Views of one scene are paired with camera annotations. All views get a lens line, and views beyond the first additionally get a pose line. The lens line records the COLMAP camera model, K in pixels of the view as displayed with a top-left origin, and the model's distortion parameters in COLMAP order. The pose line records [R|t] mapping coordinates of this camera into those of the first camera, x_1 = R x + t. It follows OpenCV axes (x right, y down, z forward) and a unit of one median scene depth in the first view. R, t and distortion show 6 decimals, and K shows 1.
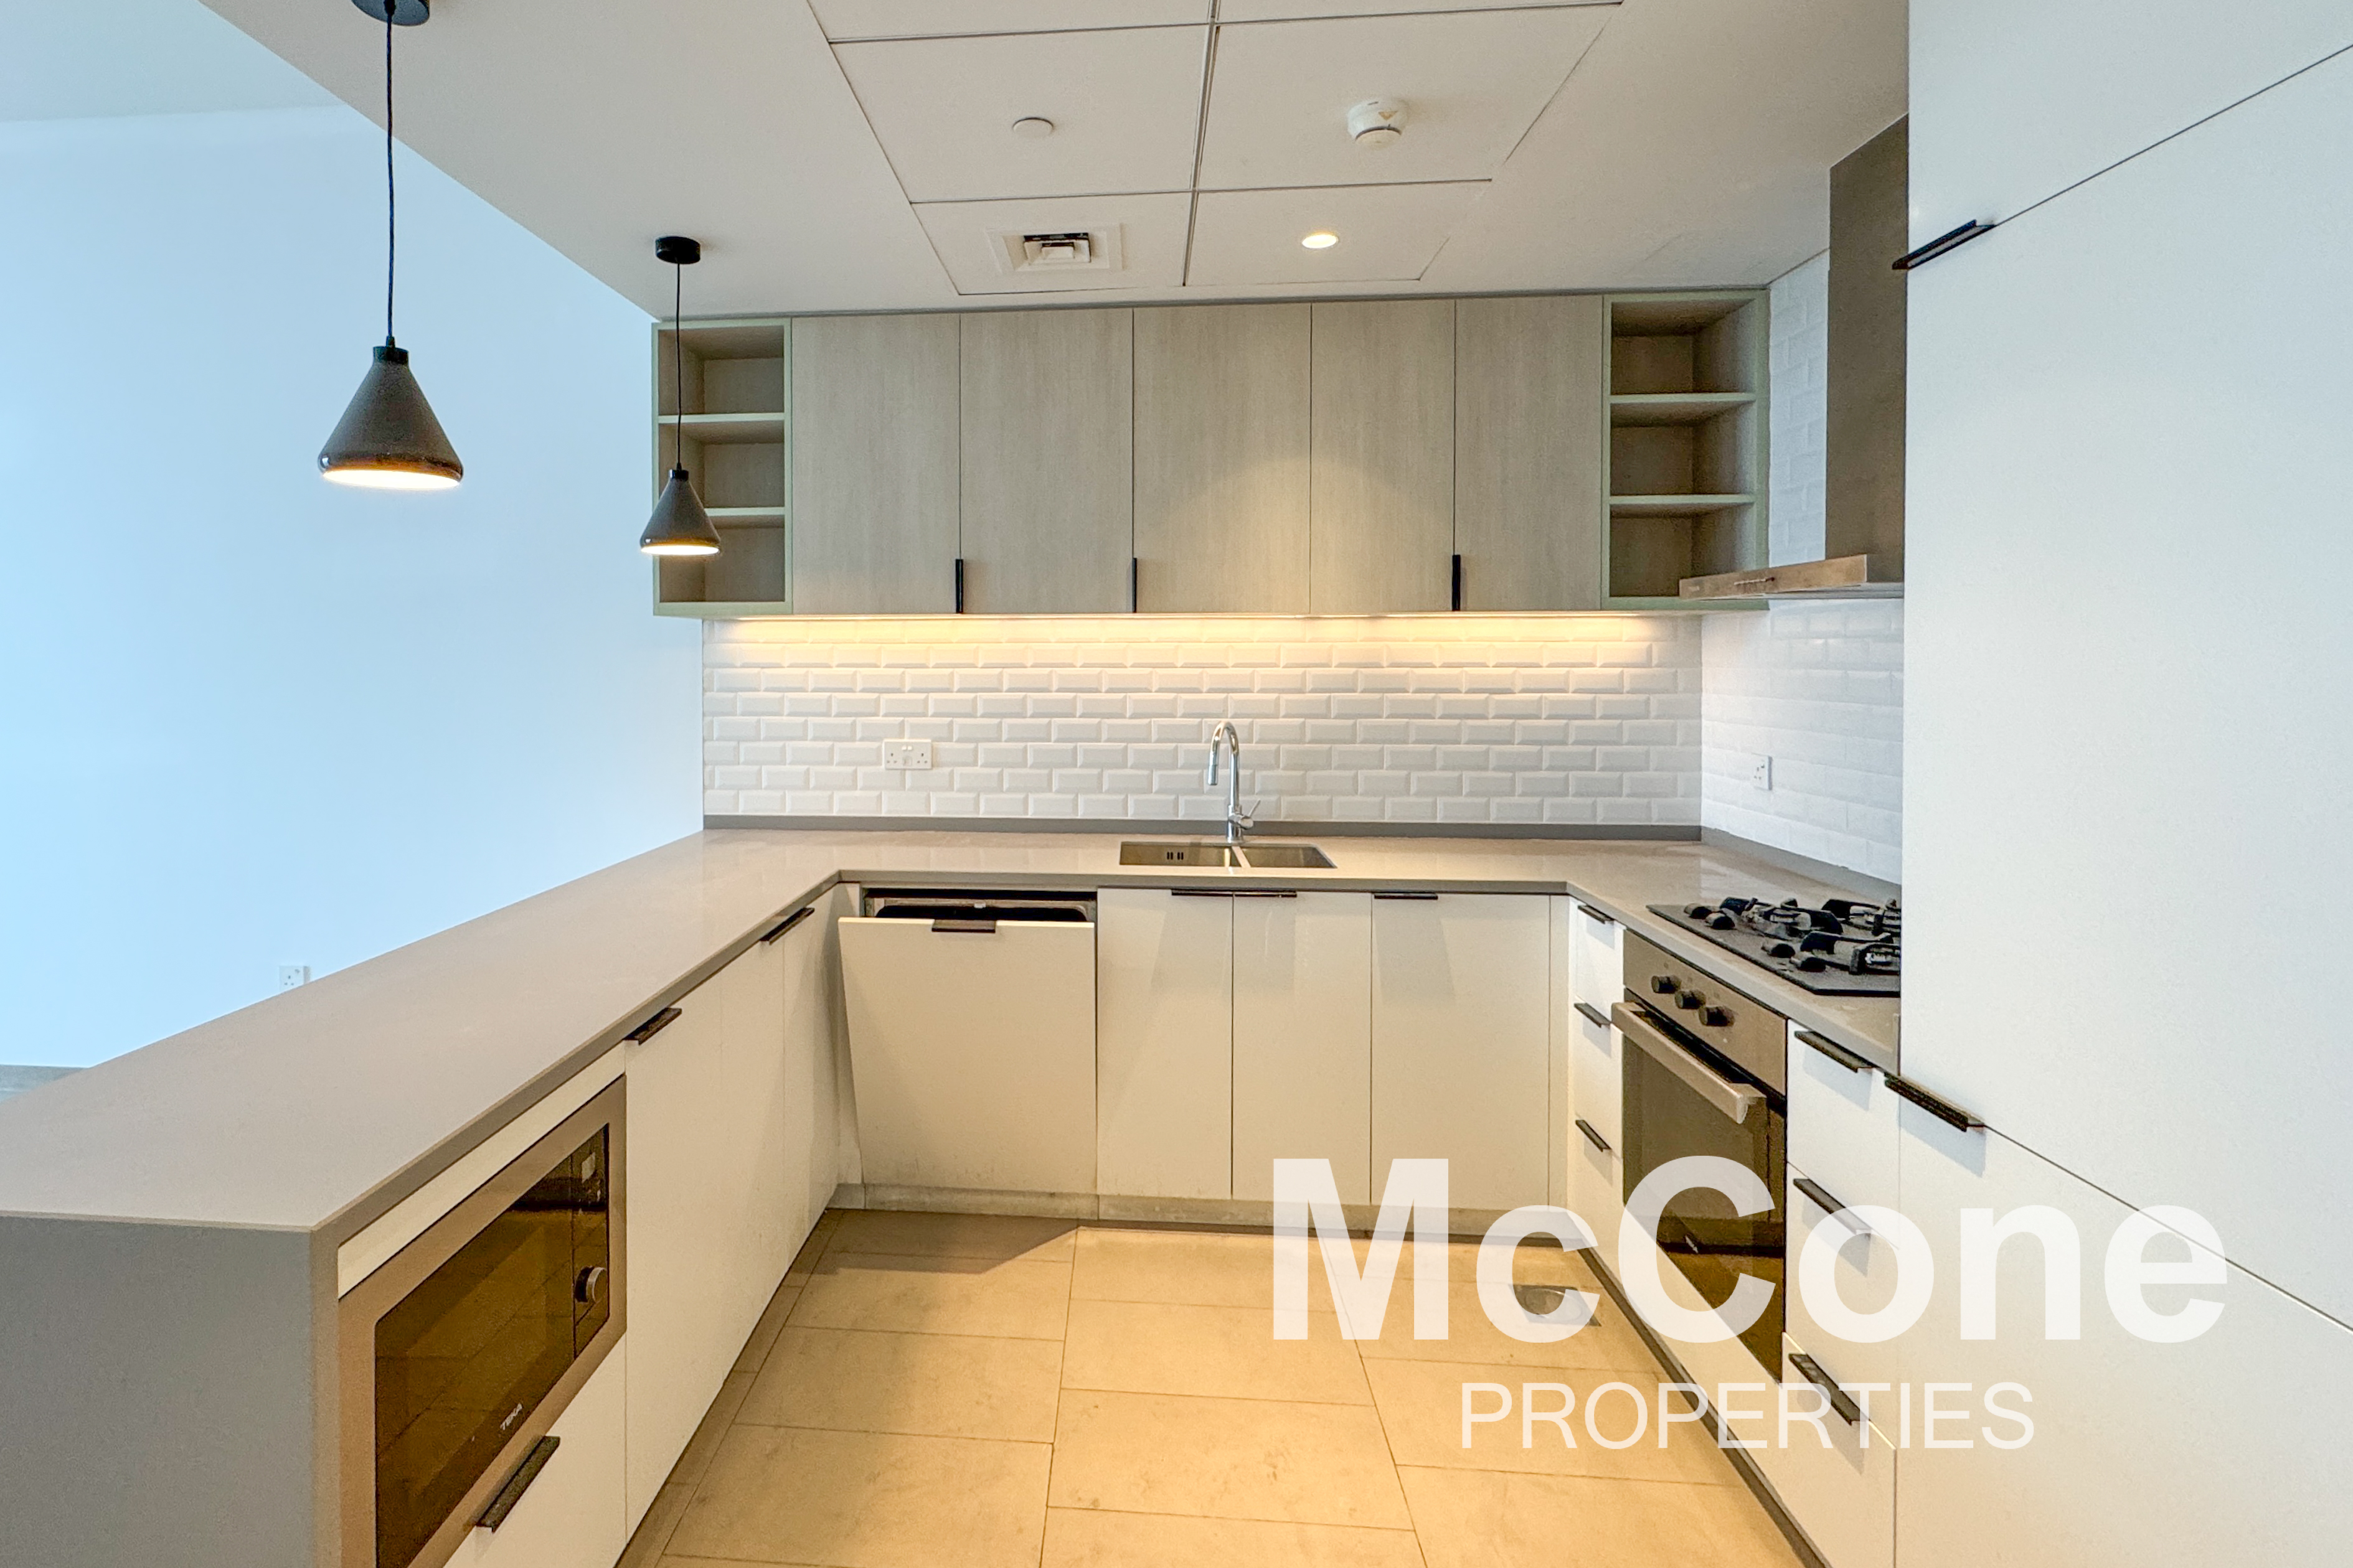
lens RADIAL K [[1098.7, 0, 1048.4], [0, 1098.7, 663.2], [0, 0, 1]] dist [0.000601, -0.000044]
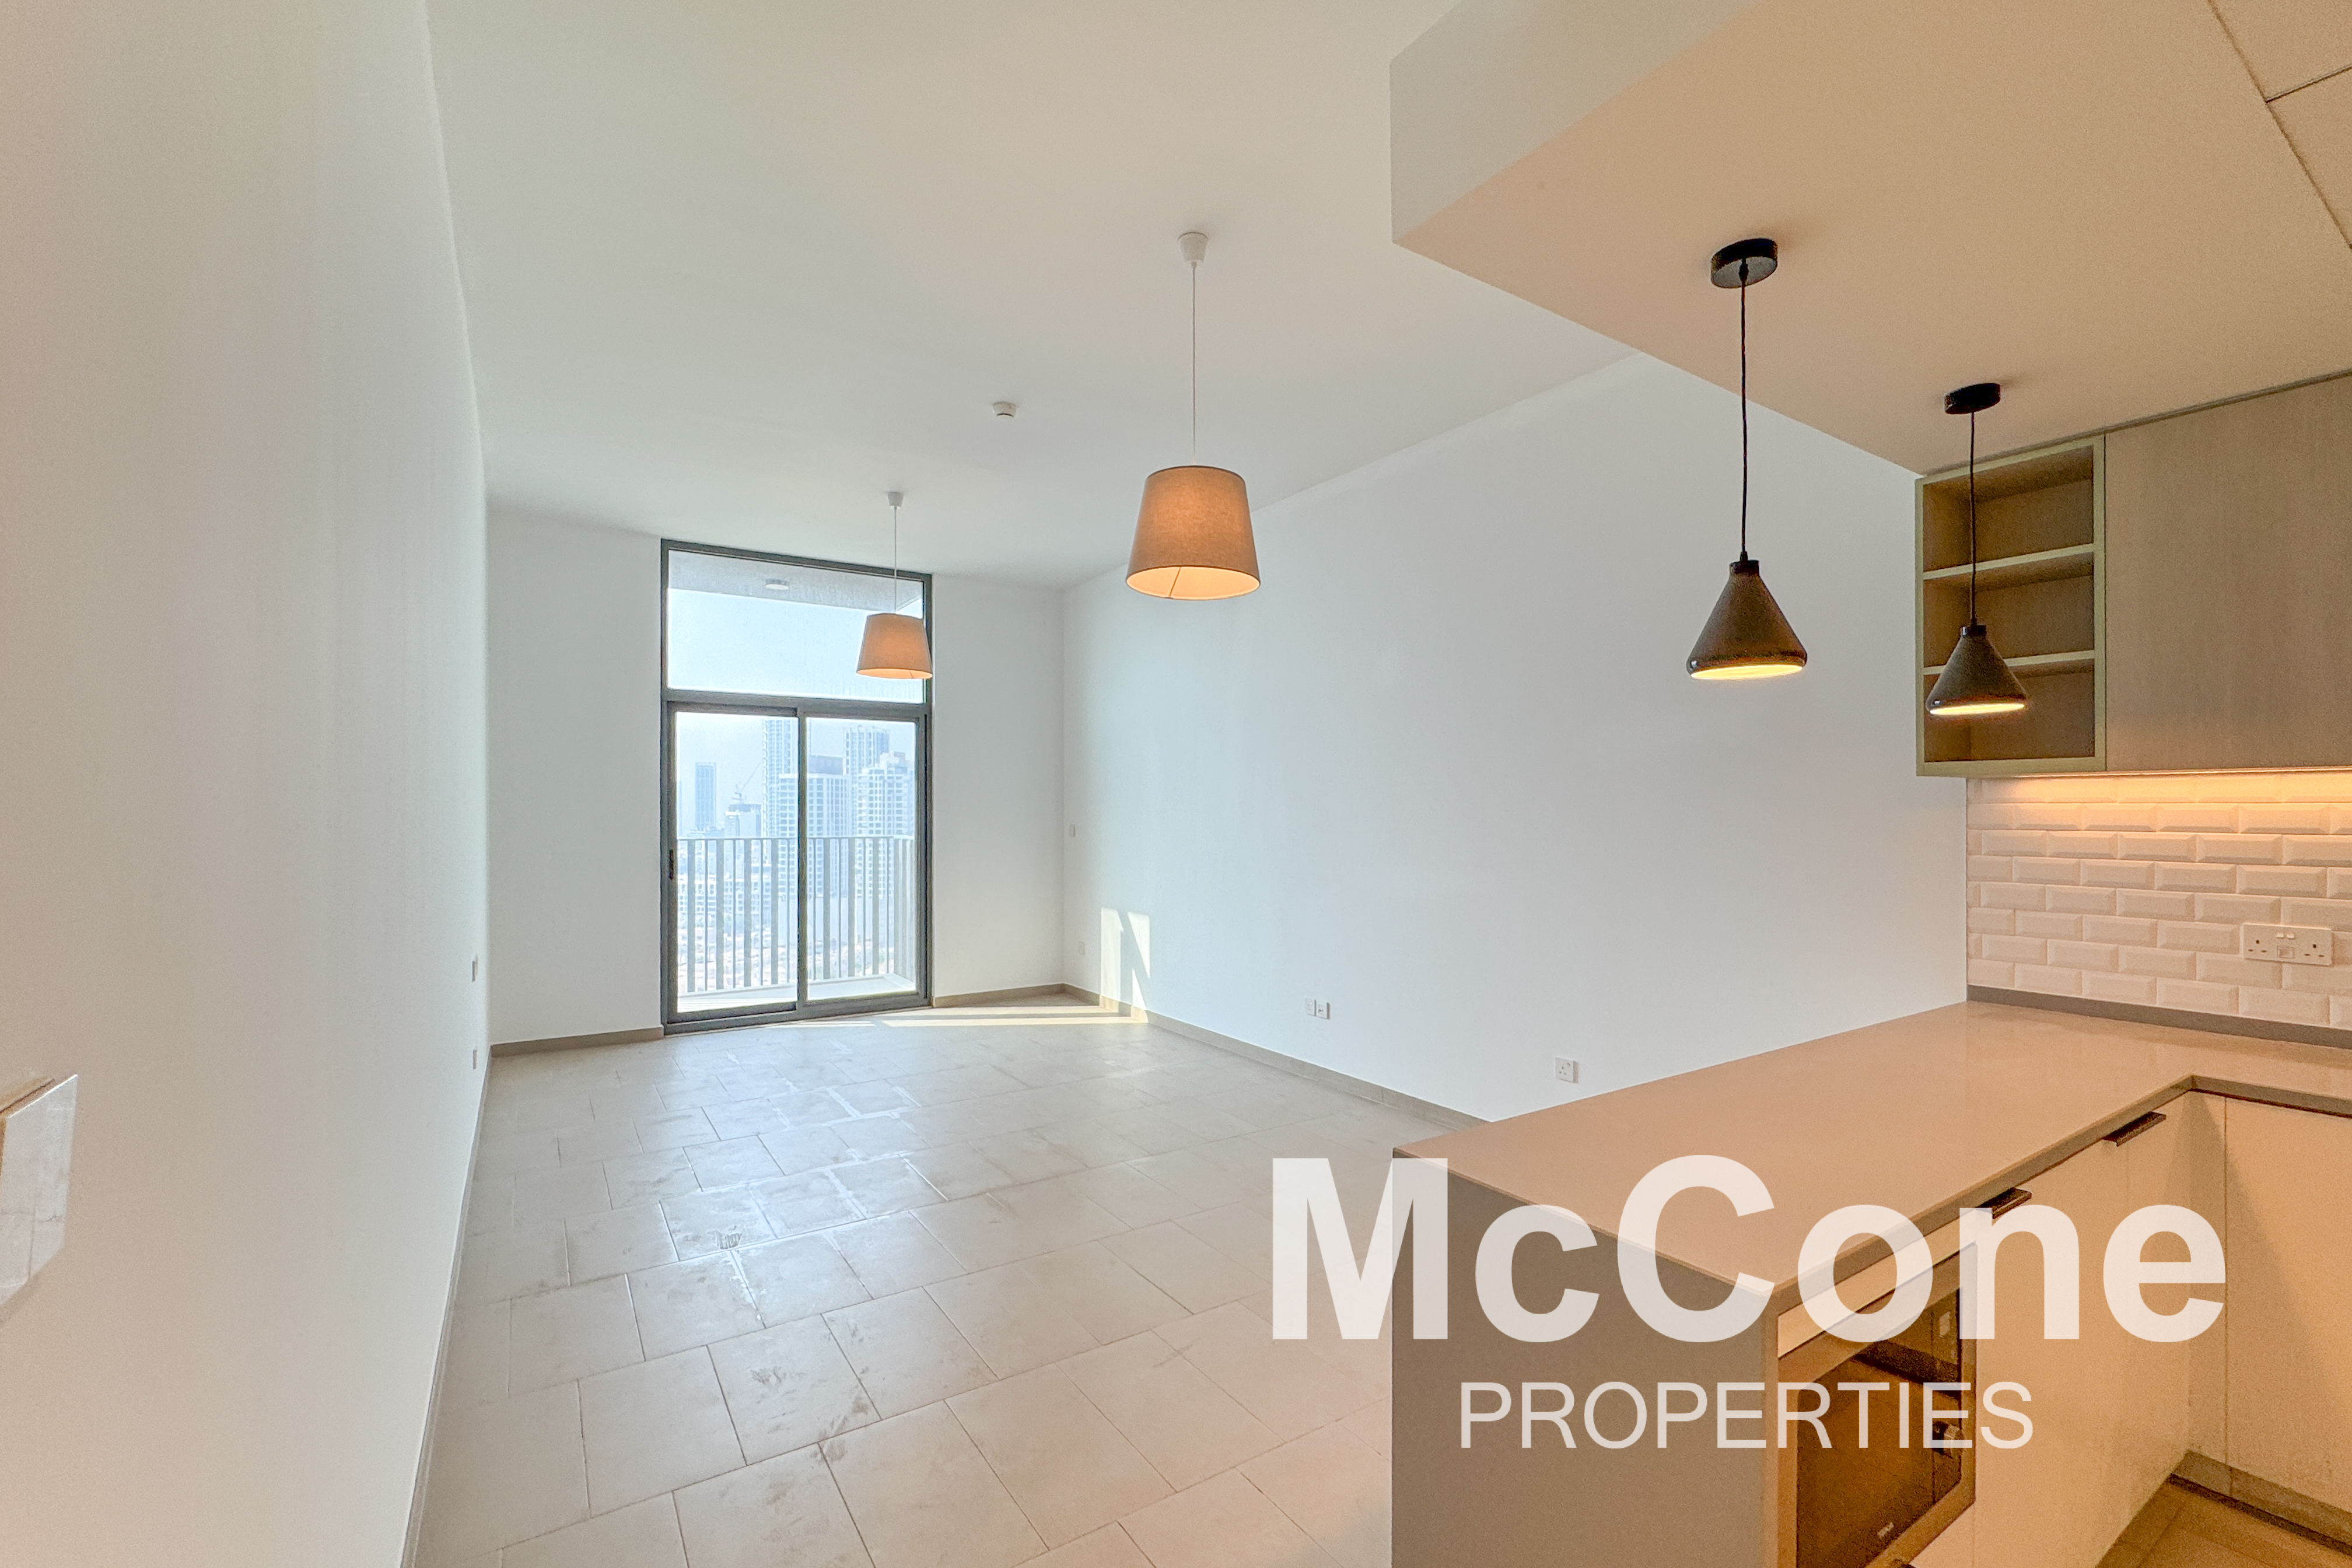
lens RADIAL K [[1008.2, 0, 1195.9], [0, 1008.2, 806.5], [0, 0, 1]] dist [-0.001523, 0.000125]
pose [[0.627950, -0.000073, -0.778254, -0.063706], [-0.006765, 0.999962, -0.005553, -0.006691], [0.778225, 0.008752, 0.627925, -0.069723]]
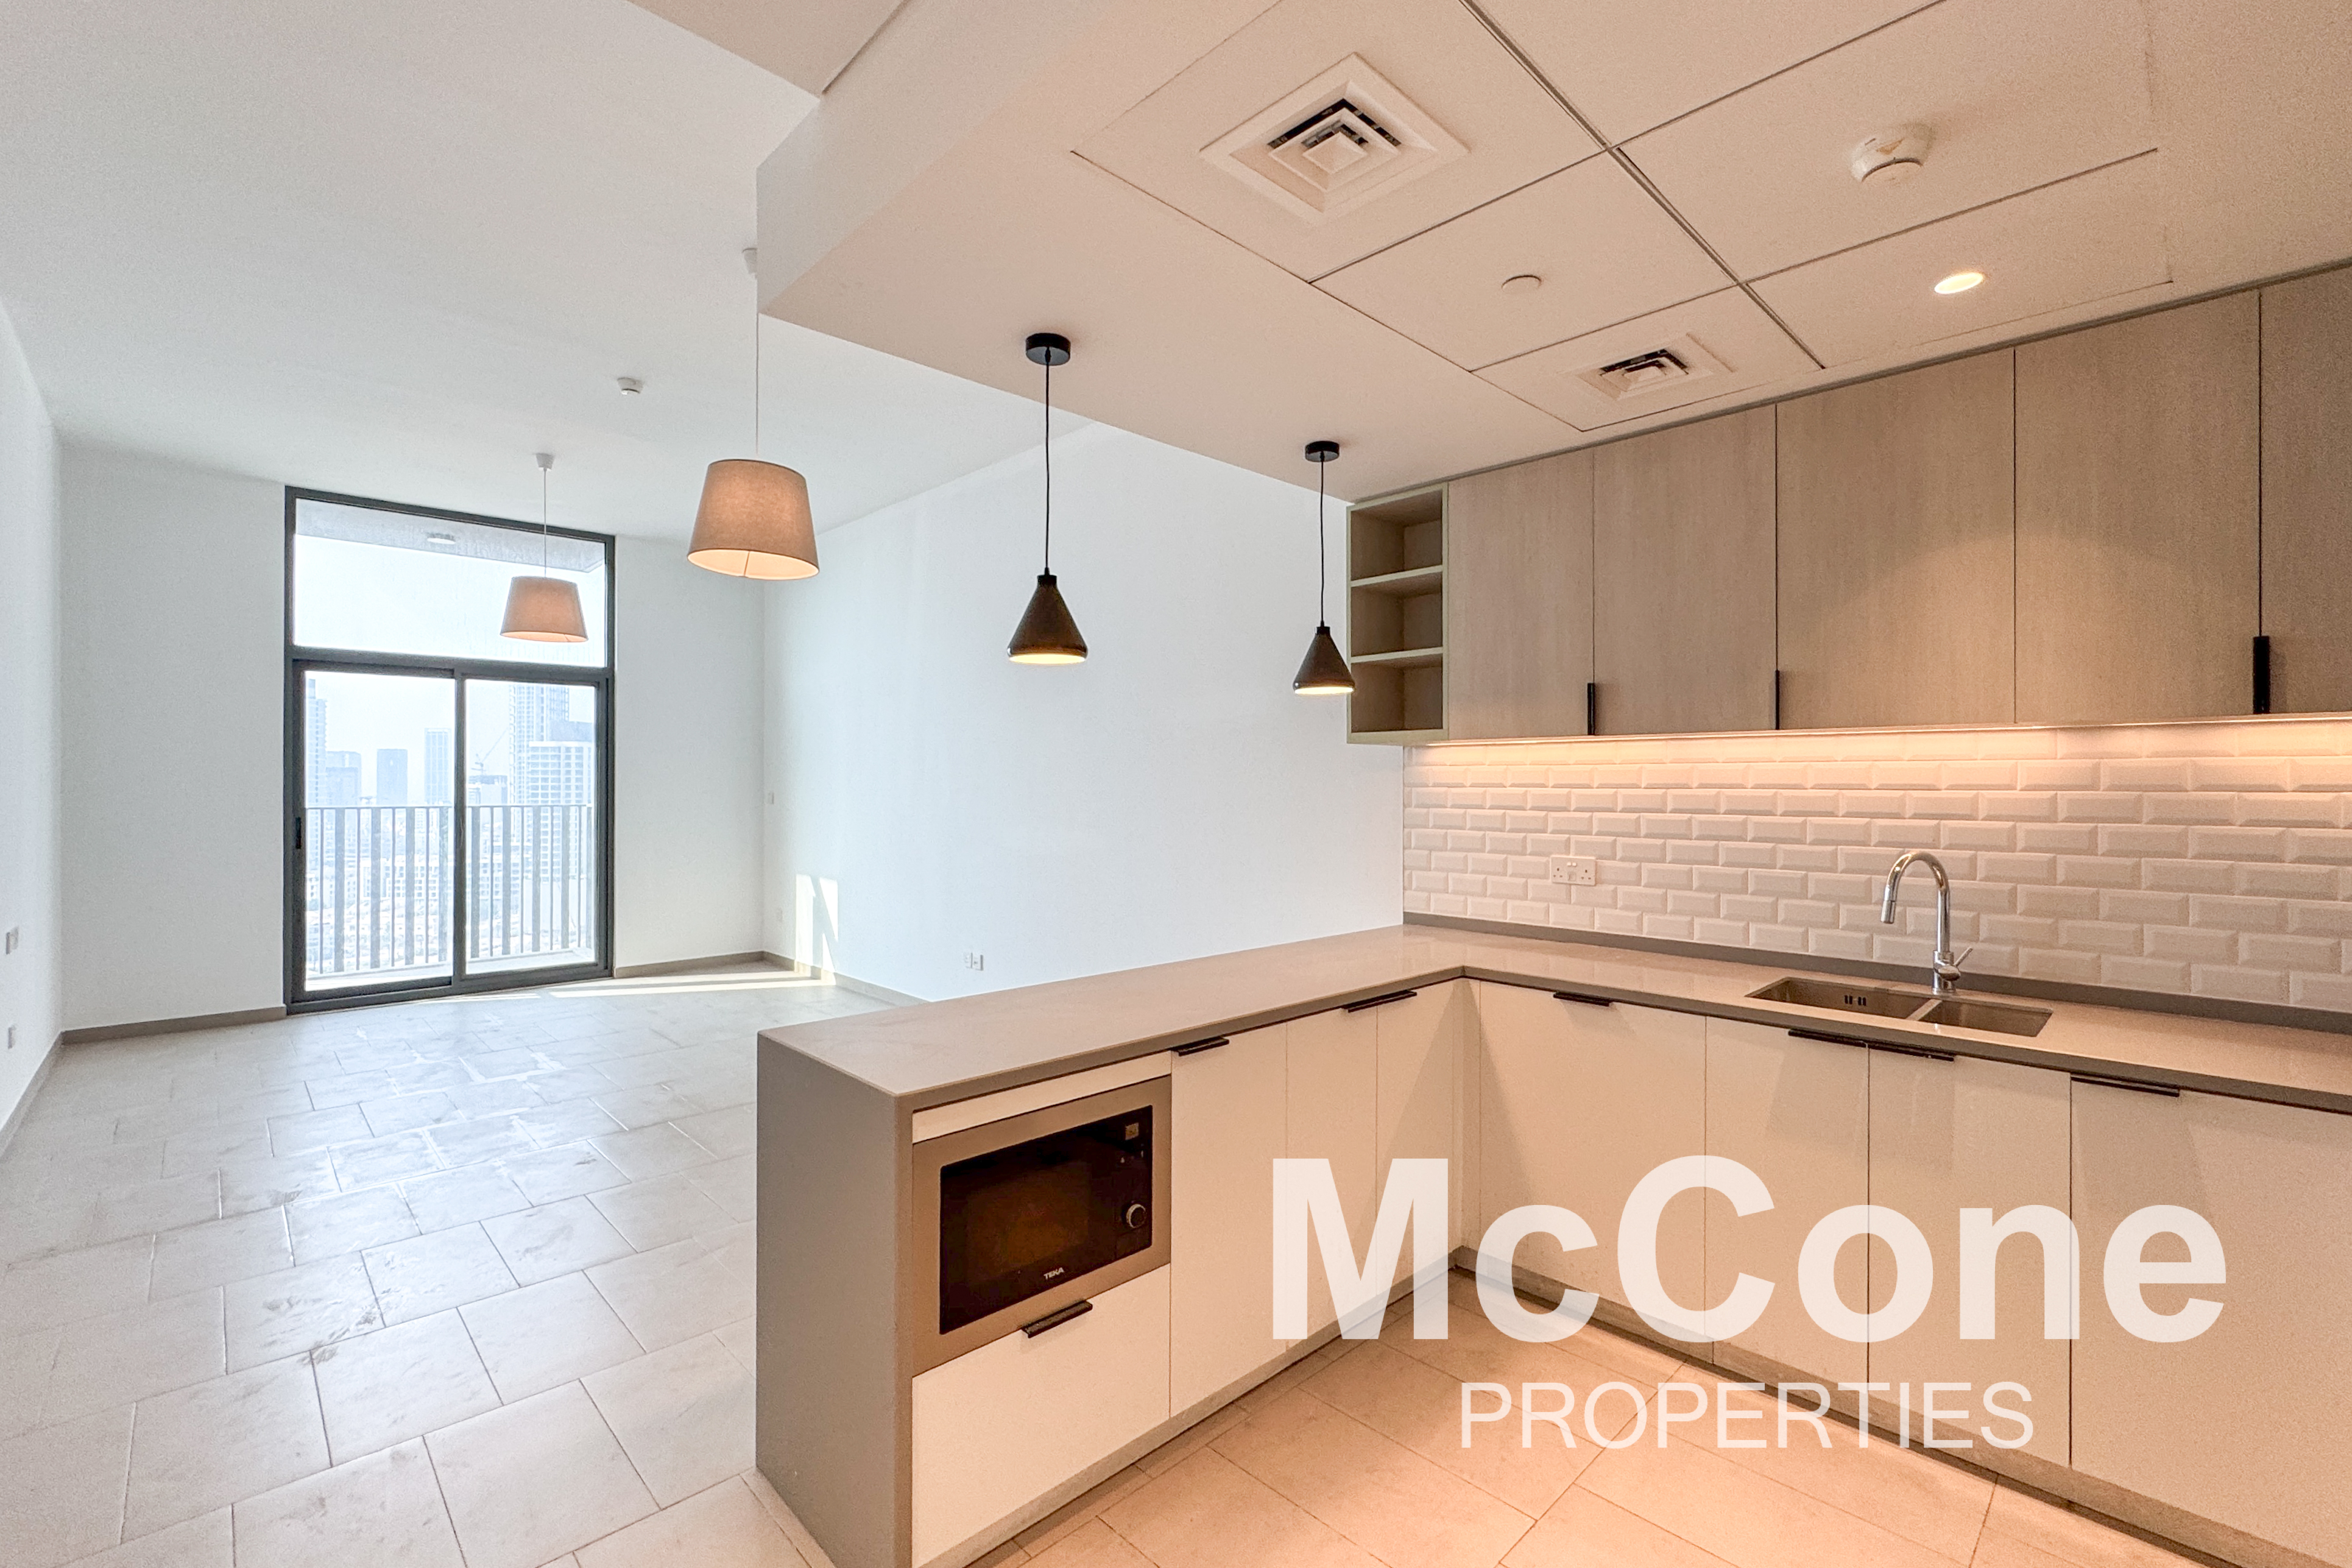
lens RADIAL K [[1017.5, 0, 1190.3], [0, 1017.5, 774.5], [0, 0, 1]] dist [-0.000551, -0.000461]
pose [[0.760721, -0.001778, -0.649076, 0.249836], [-0.007615, 0.999903, -0.011664, 0.006076], [0.649034, 0.013815, 0.760634, 0.020205]]
